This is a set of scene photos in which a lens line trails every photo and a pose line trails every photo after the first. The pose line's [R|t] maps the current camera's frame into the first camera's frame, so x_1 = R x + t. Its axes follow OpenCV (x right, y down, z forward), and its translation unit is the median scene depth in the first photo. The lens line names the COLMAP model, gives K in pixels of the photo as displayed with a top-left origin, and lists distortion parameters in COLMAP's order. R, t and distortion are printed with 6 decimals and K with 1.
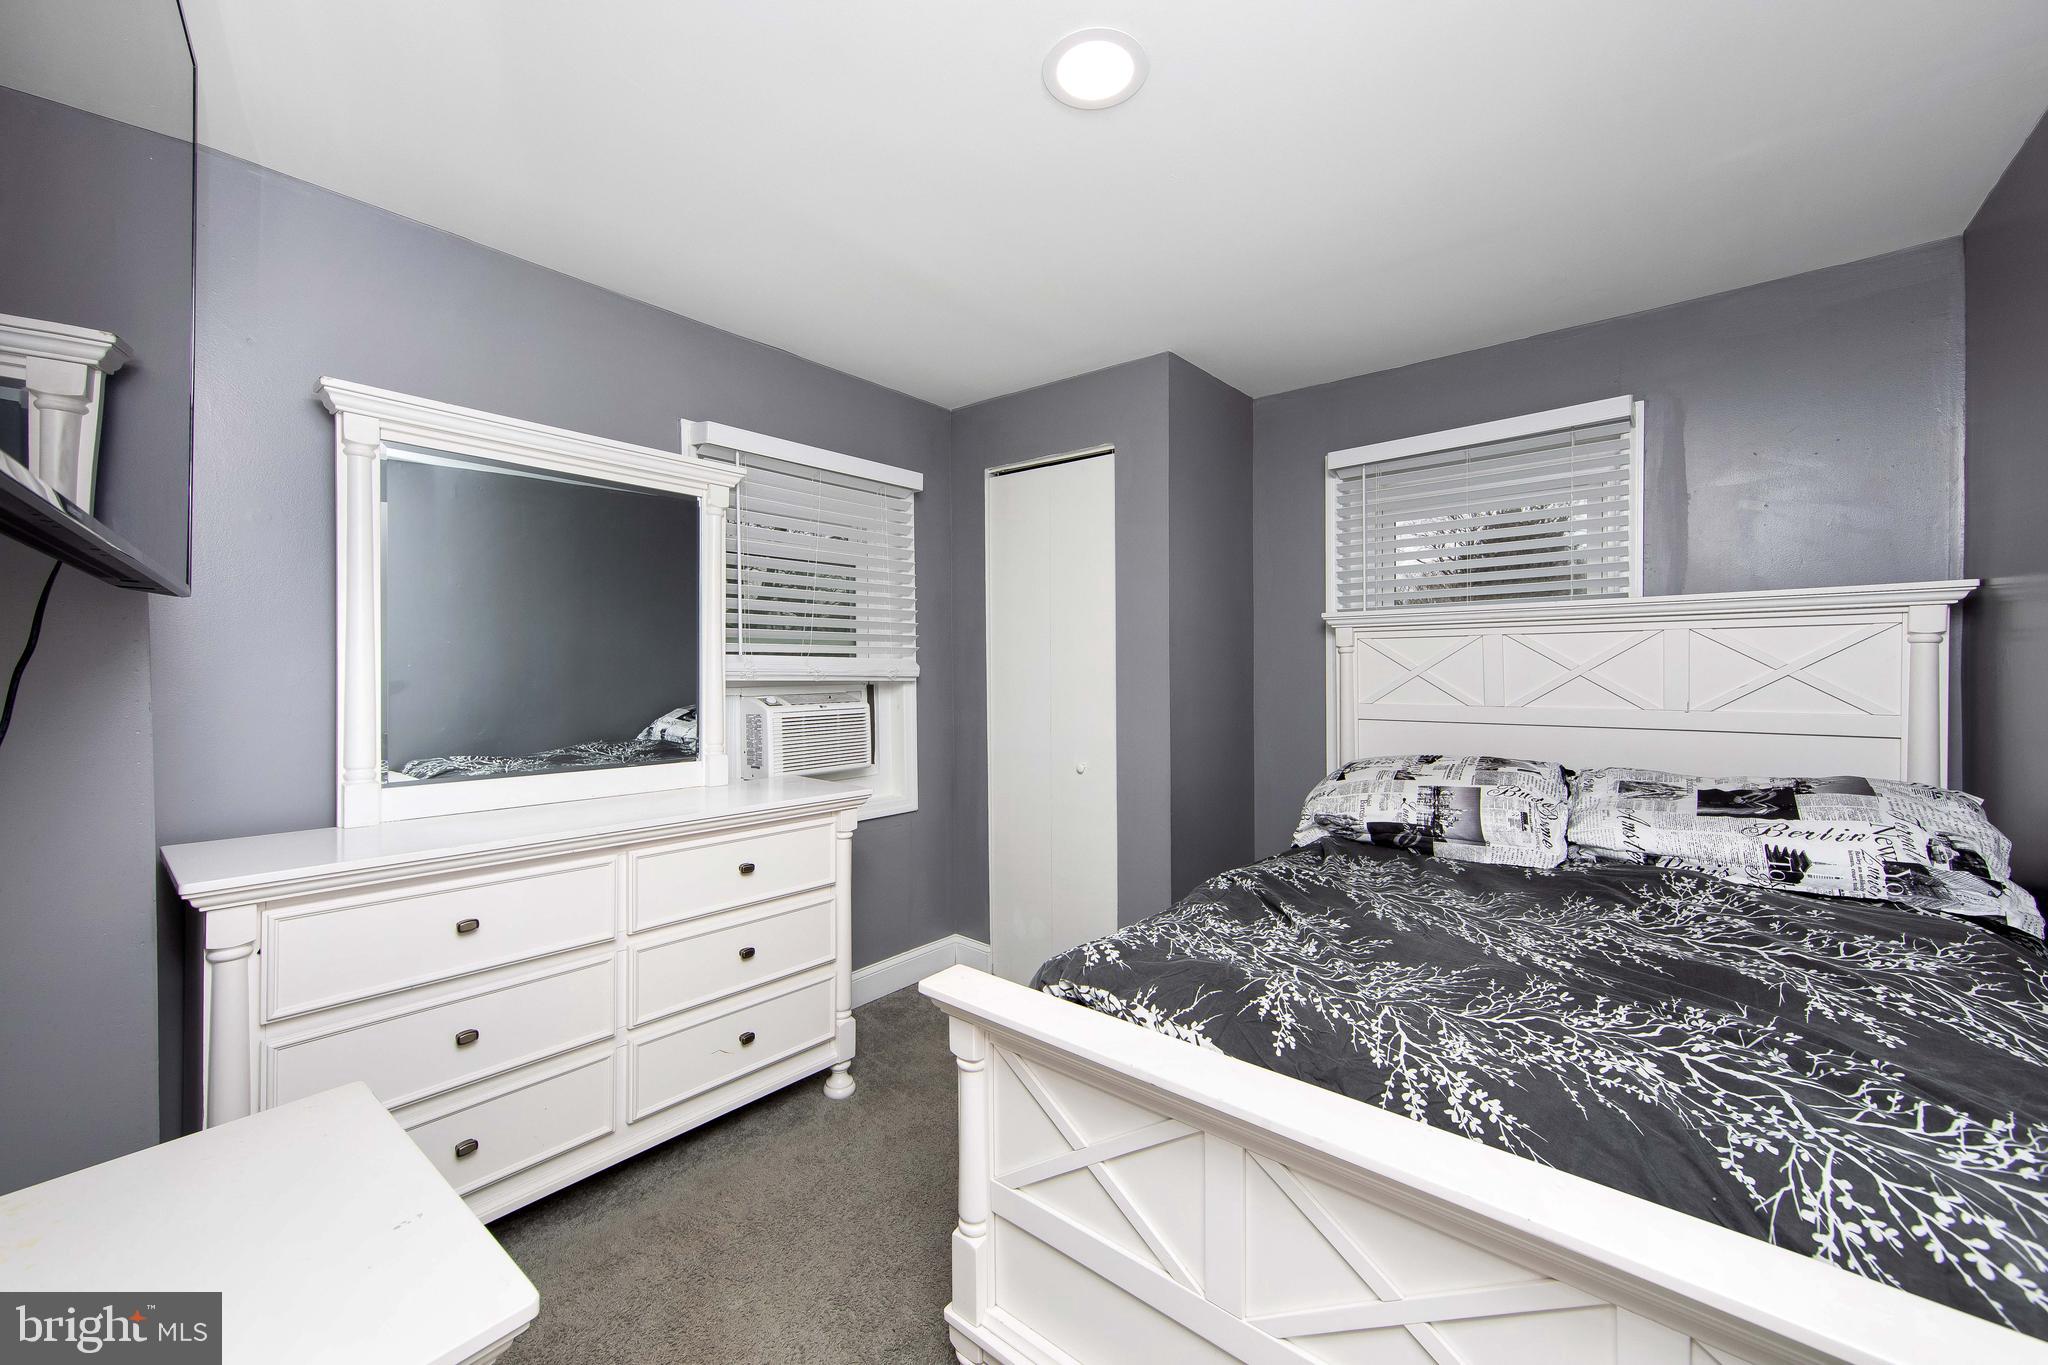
lens RADIAL K [[793.9, 0, 1017.3], [0, 793.9, 681.9], [0, 0, 1]] dist [0.004932, 0.000280]
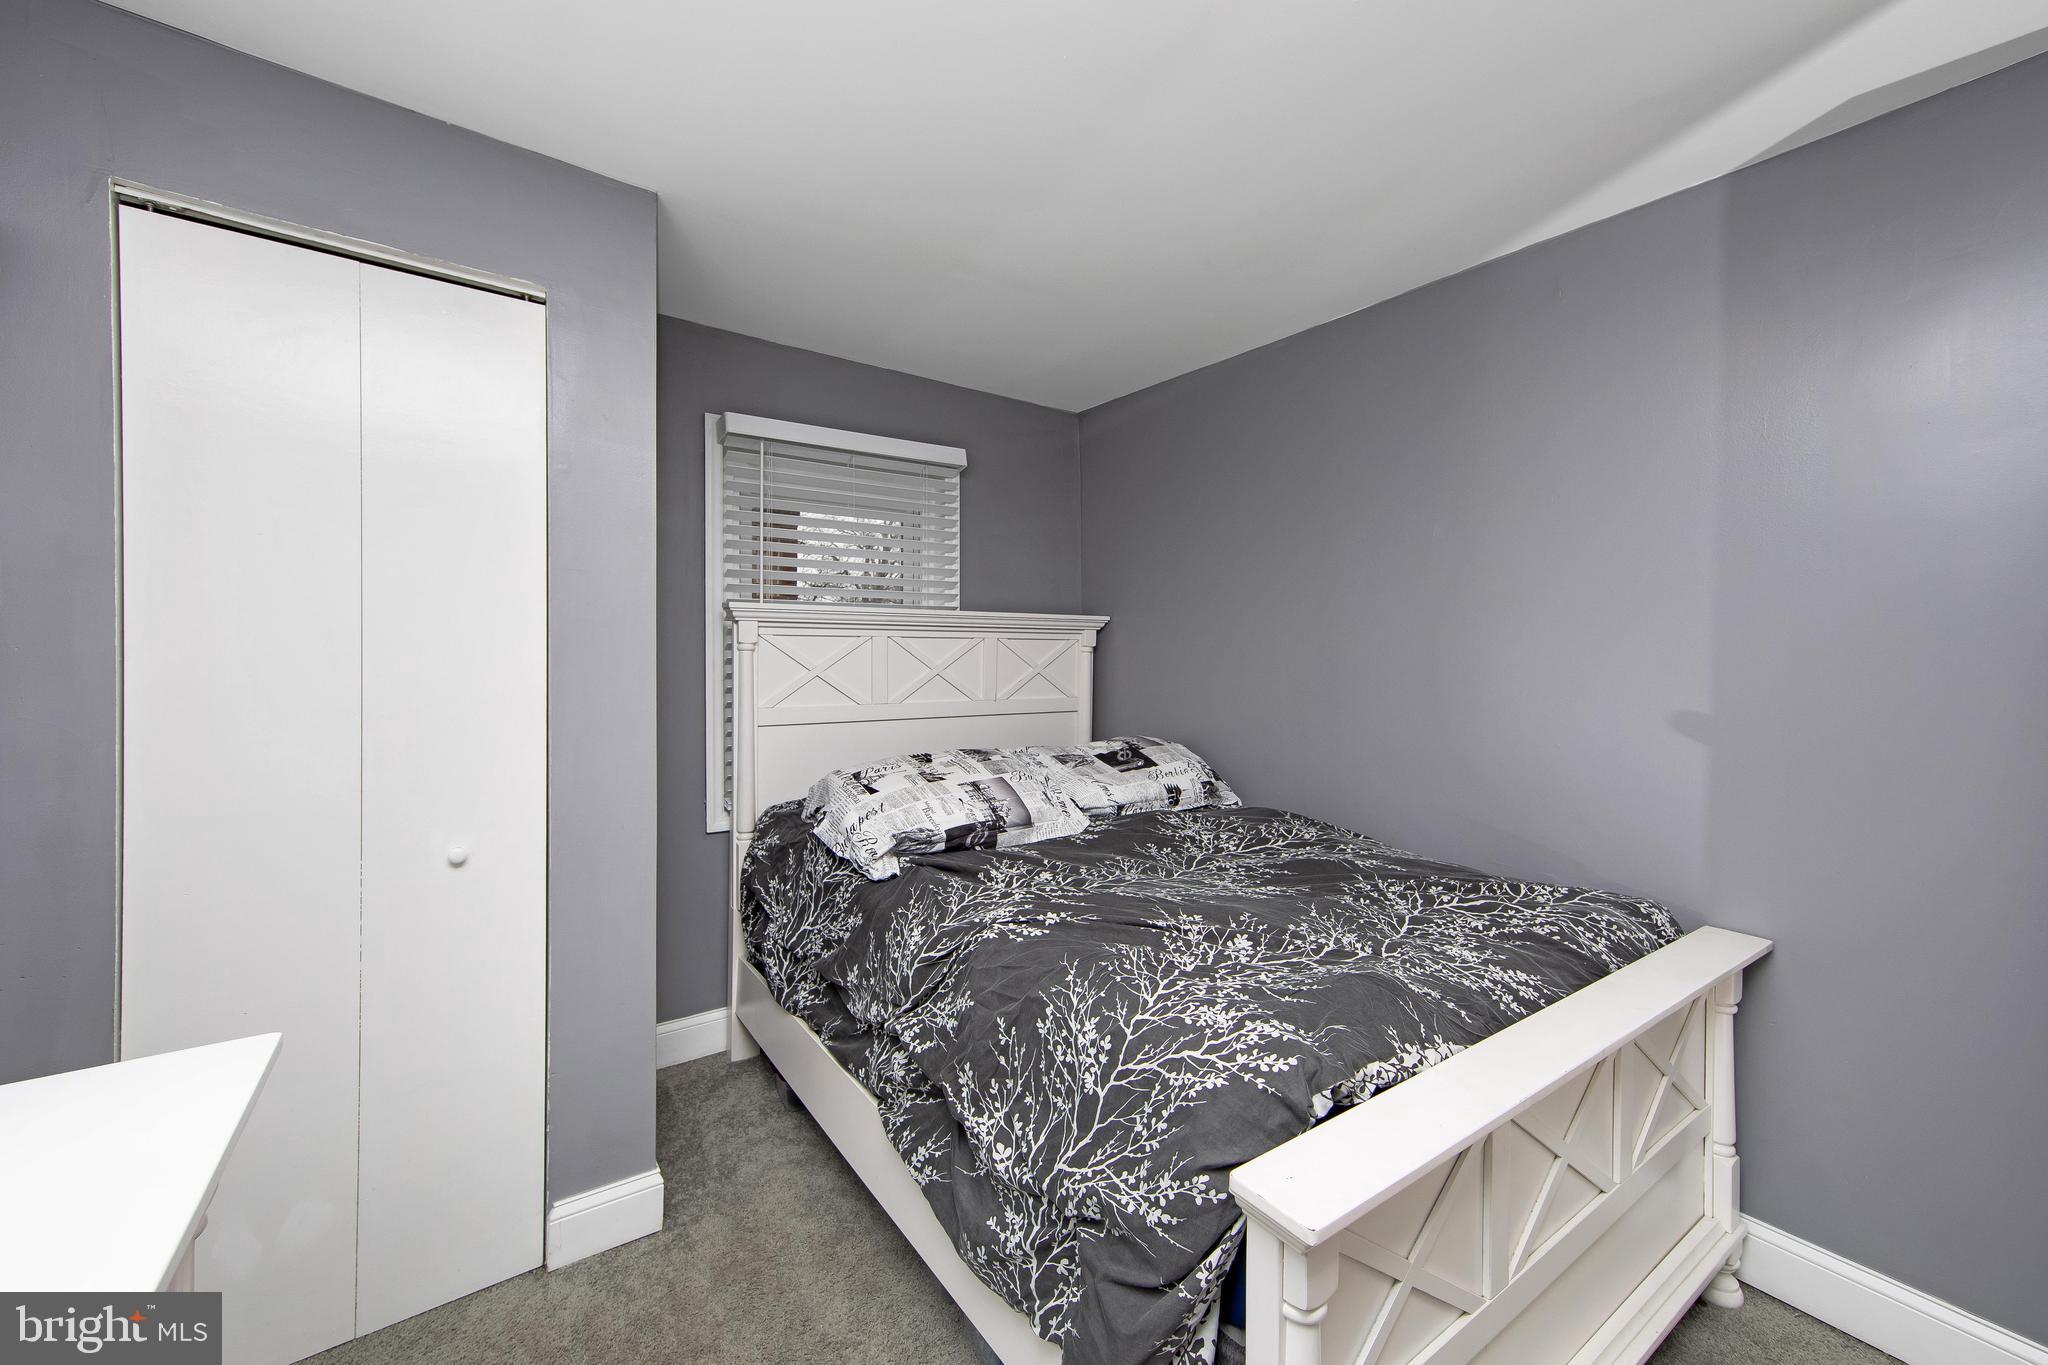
lens RADIAL K [[793.9, 0, 1017.3], [0, 793.9, 681.9], [0, 0, 1]] dist [0.004932, 0.000280]
pose [[0.274342, -0.019643, 0.961432, -0.541941], [0.019128, 0.999705, 0.014967, -0.016872], [-0.961442, 0.014284, 0.274637, 0.788203]]
